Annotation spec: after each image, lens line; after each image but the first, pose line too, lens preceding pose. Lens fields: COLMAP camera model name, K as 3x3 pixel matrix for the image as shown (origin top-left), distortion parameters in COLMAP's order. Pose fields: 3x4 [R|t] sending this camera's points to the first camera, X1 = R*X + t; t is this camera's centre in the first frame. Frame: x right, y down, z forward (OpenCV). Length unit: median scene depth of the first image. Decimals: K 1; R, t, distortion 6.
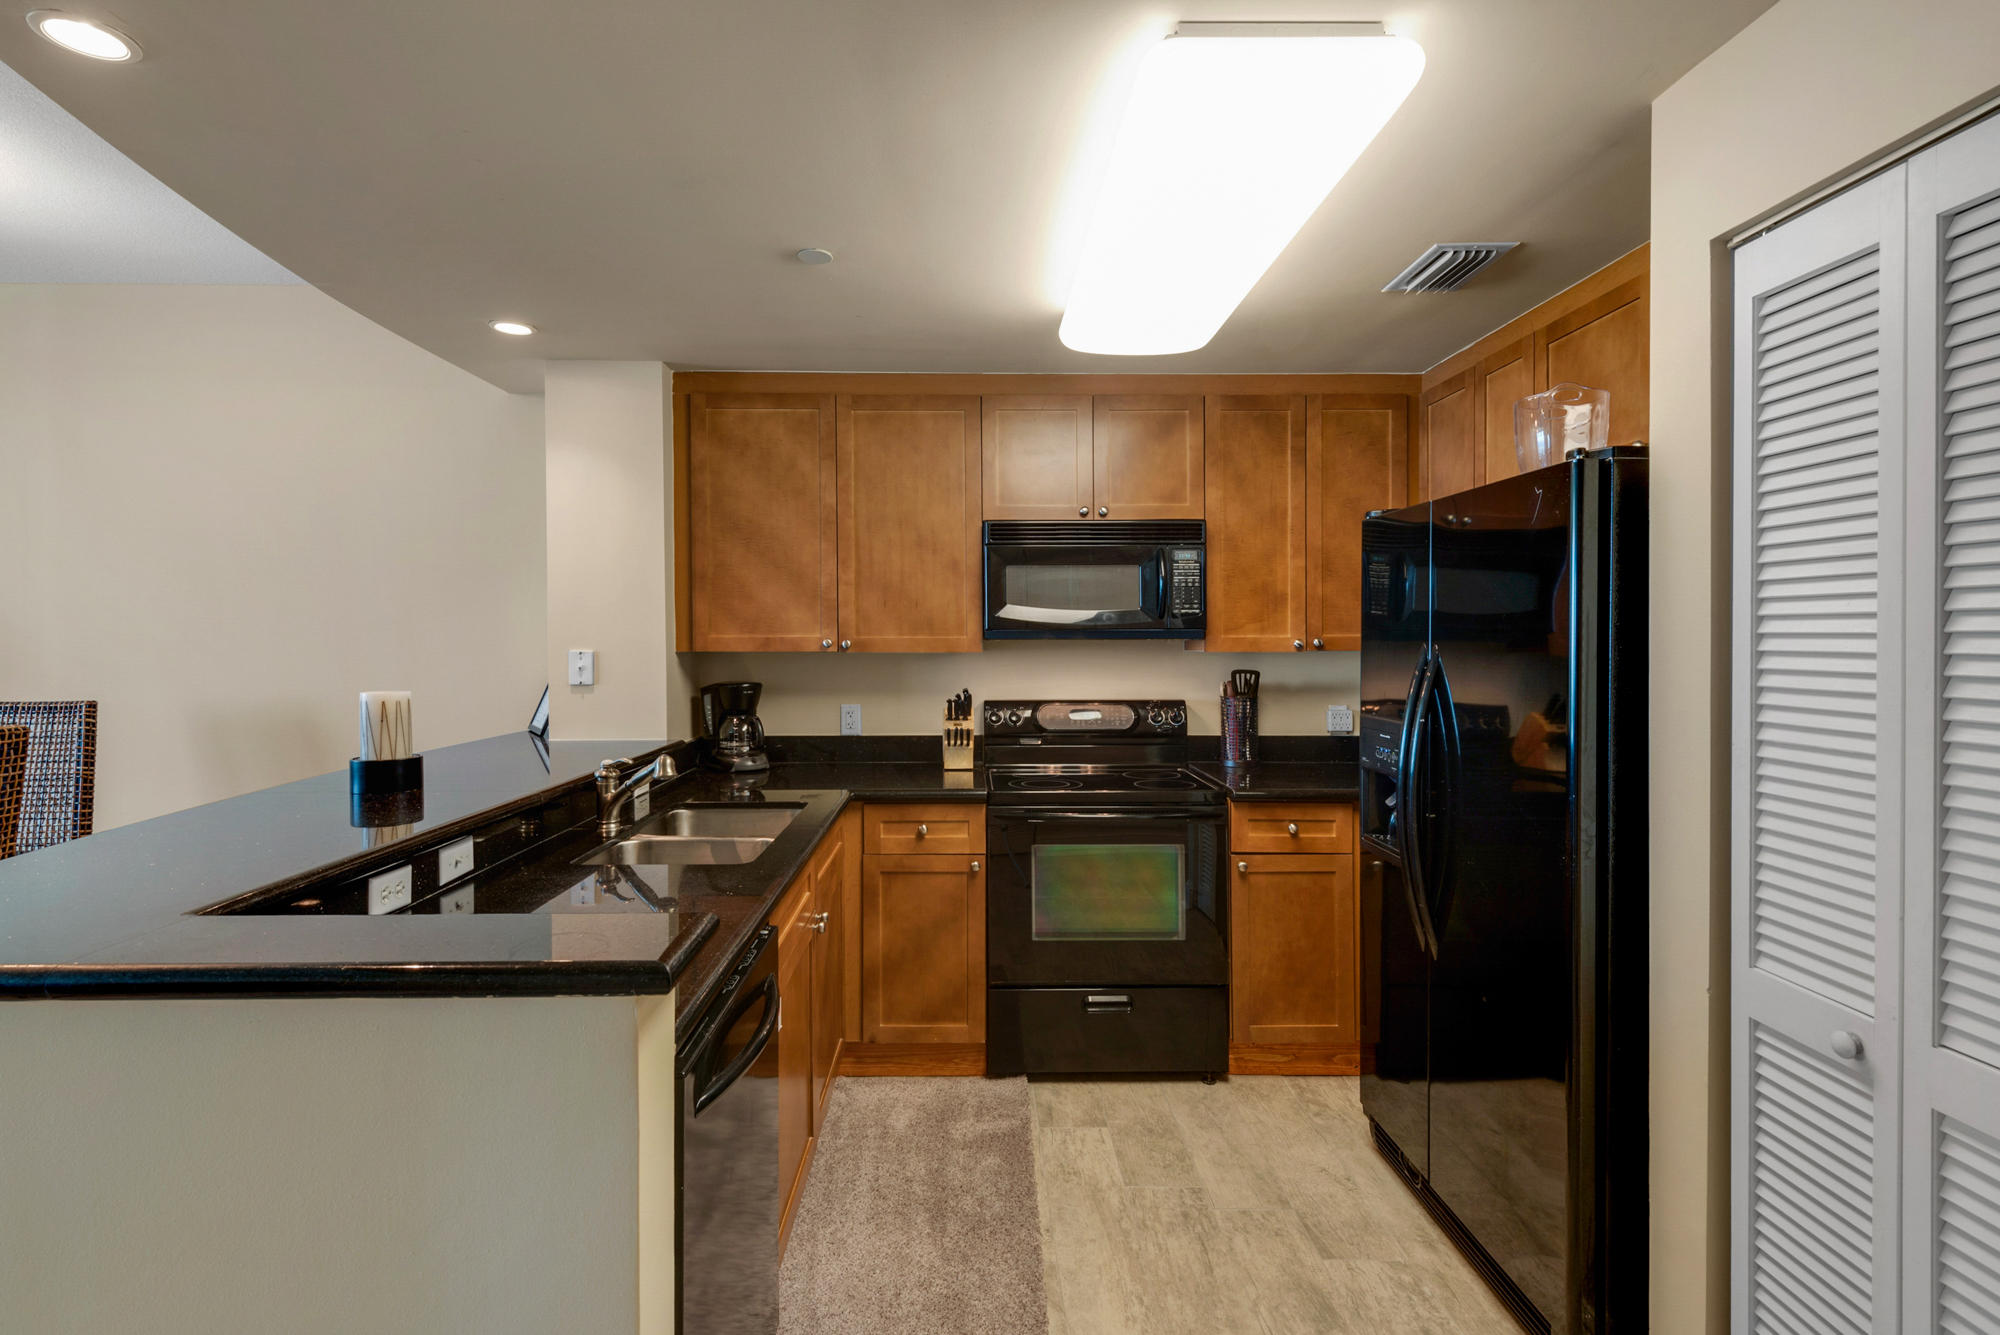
lens RADIAL K [[927.4, 0, 989.9], [0, 927.4, 643.0], [0, 0, 1]] dist [-0.001106, -0.000579]
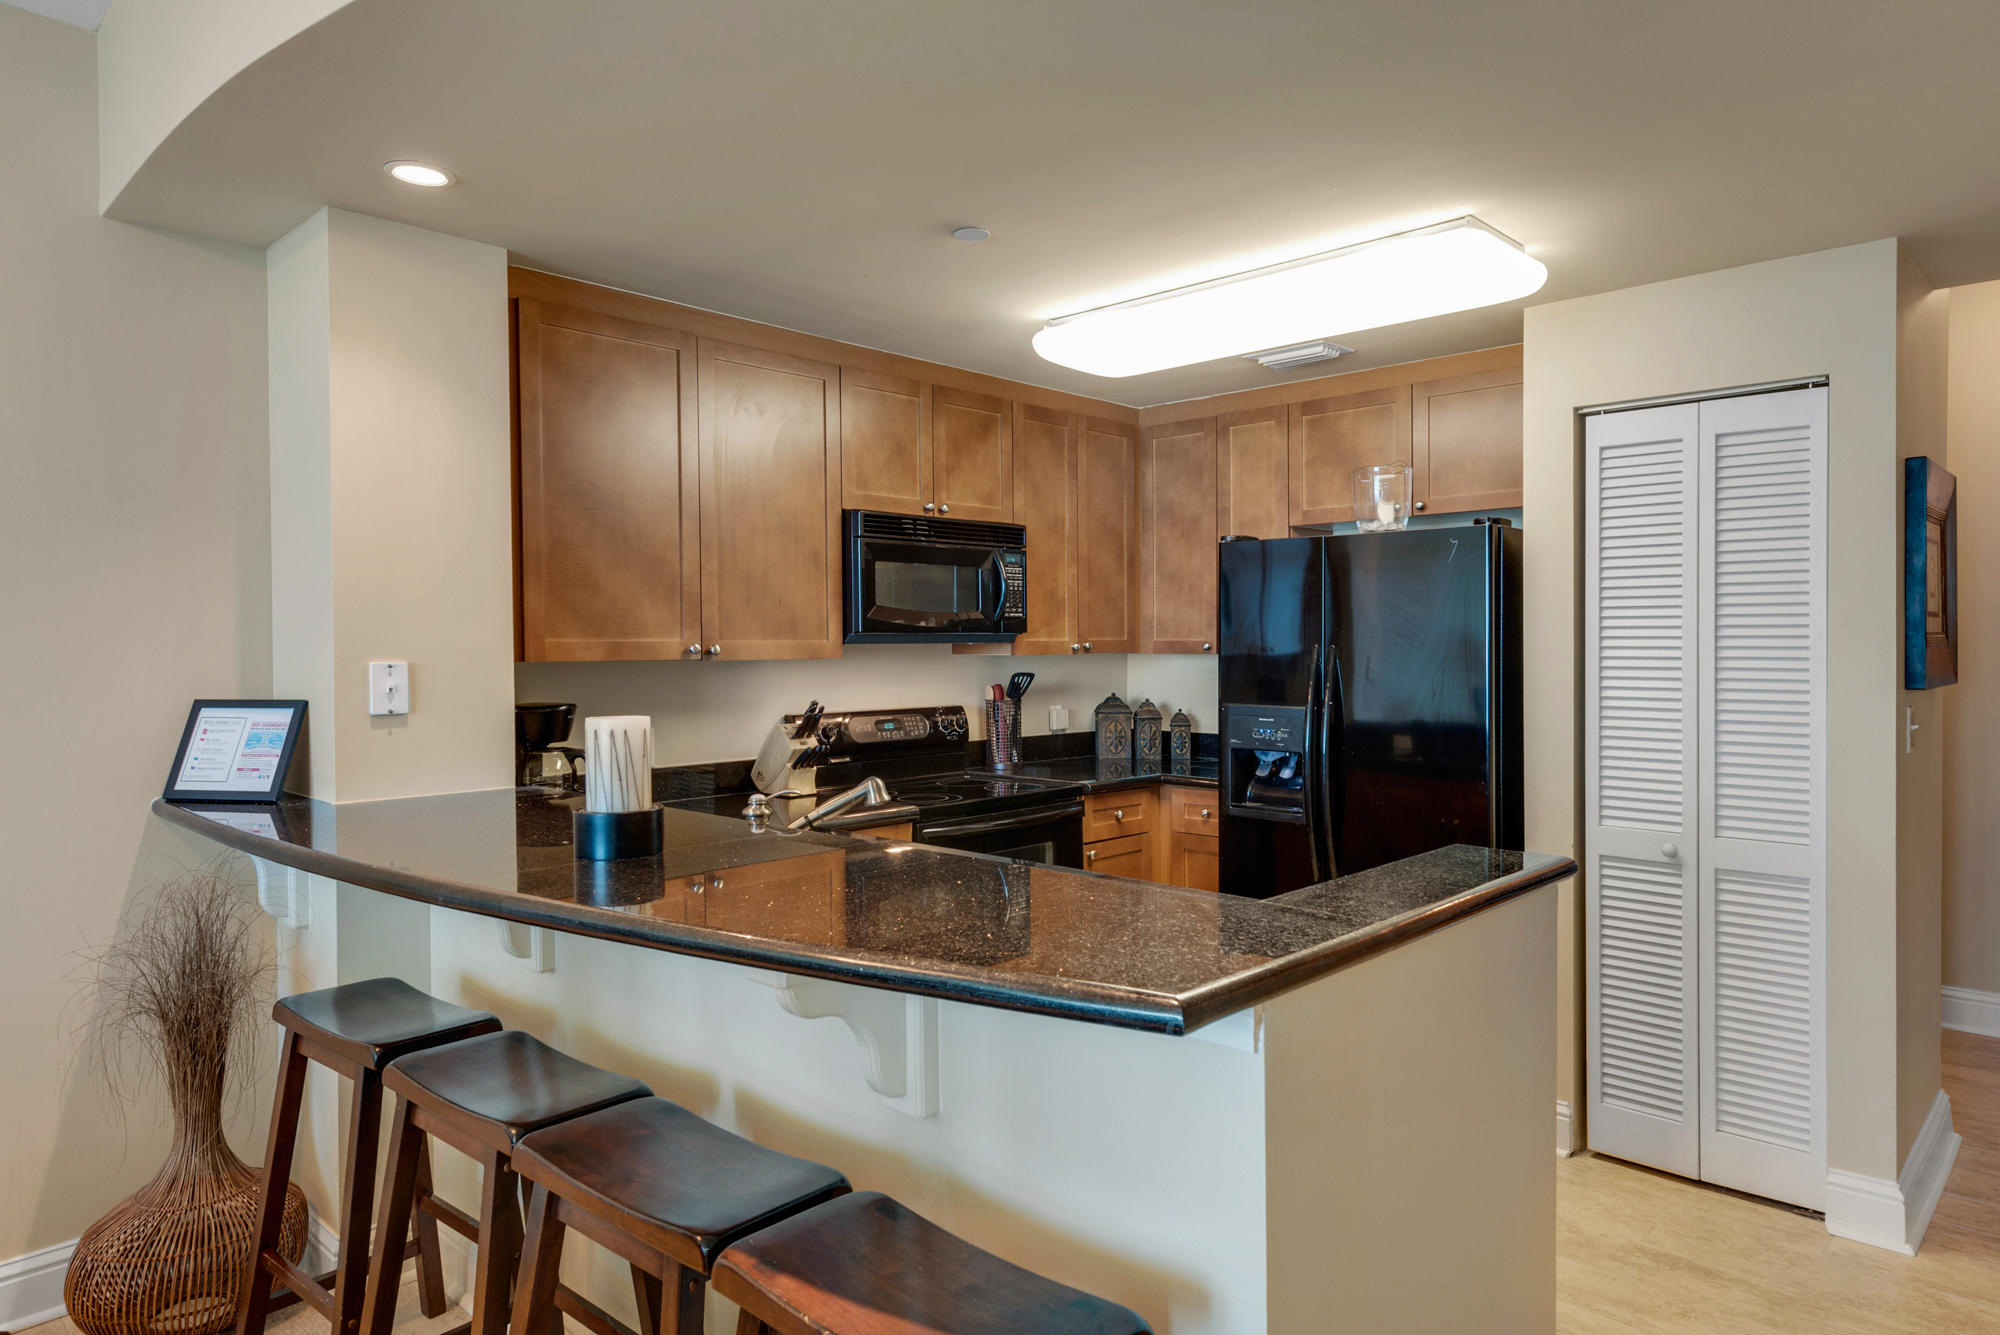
lens RADIAL K [[1212.1, 0, 998.5], [0, 1212.1, 645.4], [0, 0, 1]] dist [0.012004, 0.000068]
pose [[0.695972, -0.003784, 0.718059, -0.732035], [0.007172, 0.999973, -0.001682, 0.000988], [-0.718034, 0.006321, 0.695980, 0.092744]]
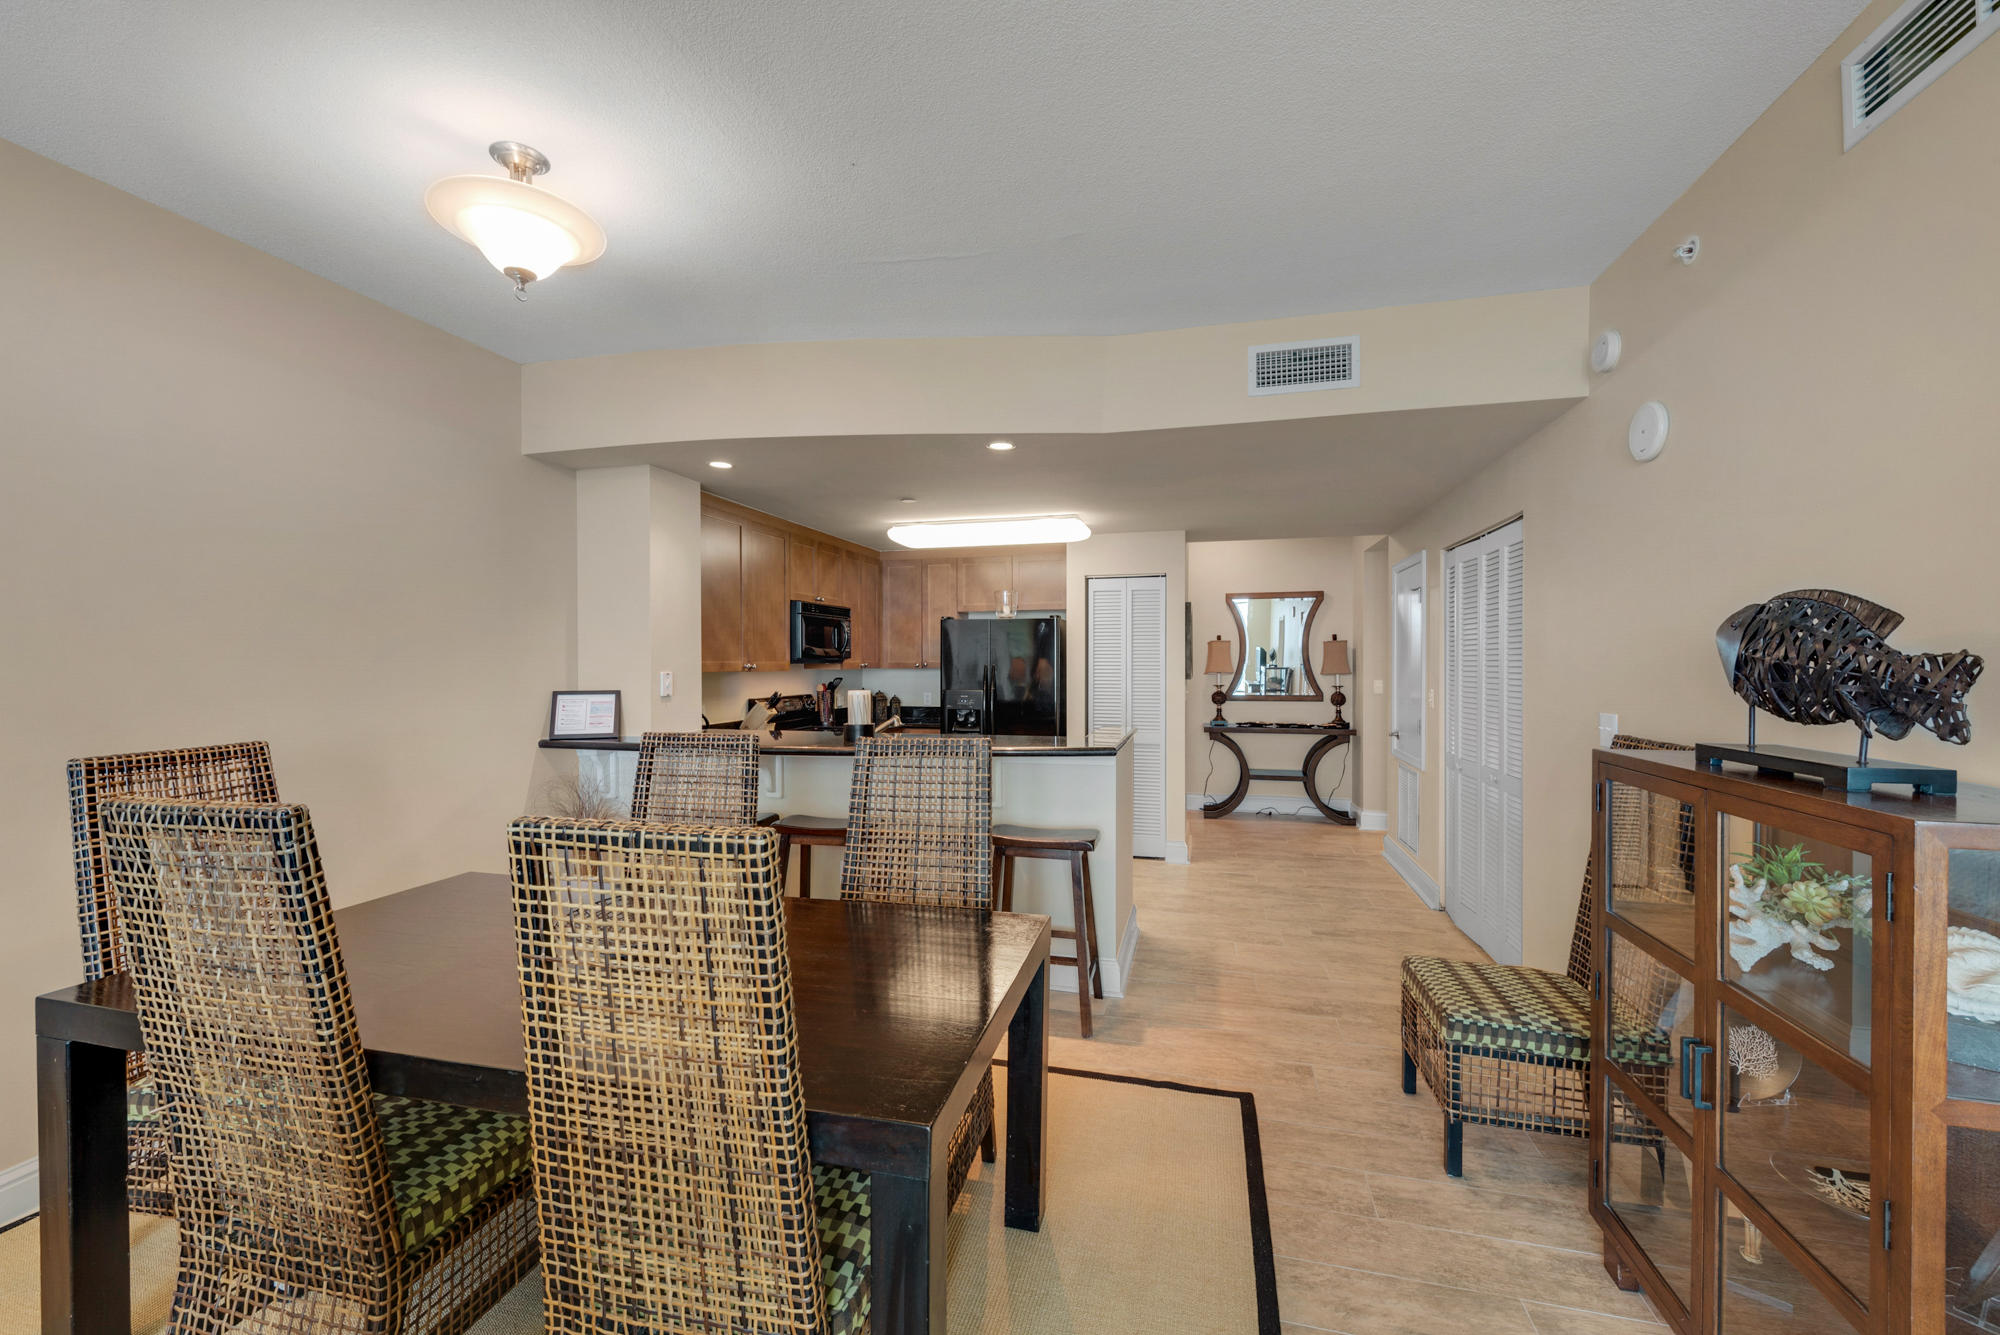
lens RADIAL K [[814.6, 0, 992.1], [0, 814.6, 671.2], [0, 0, 1]] dist [0.021504, -0.009455]
pose [[0.257702, -0.010881, 0.966163, -1.490518], [0.006451, 0.999934, 0.009541, -0.002022], [-0.966203, 0.003774, 0.257755, 0.188386]]
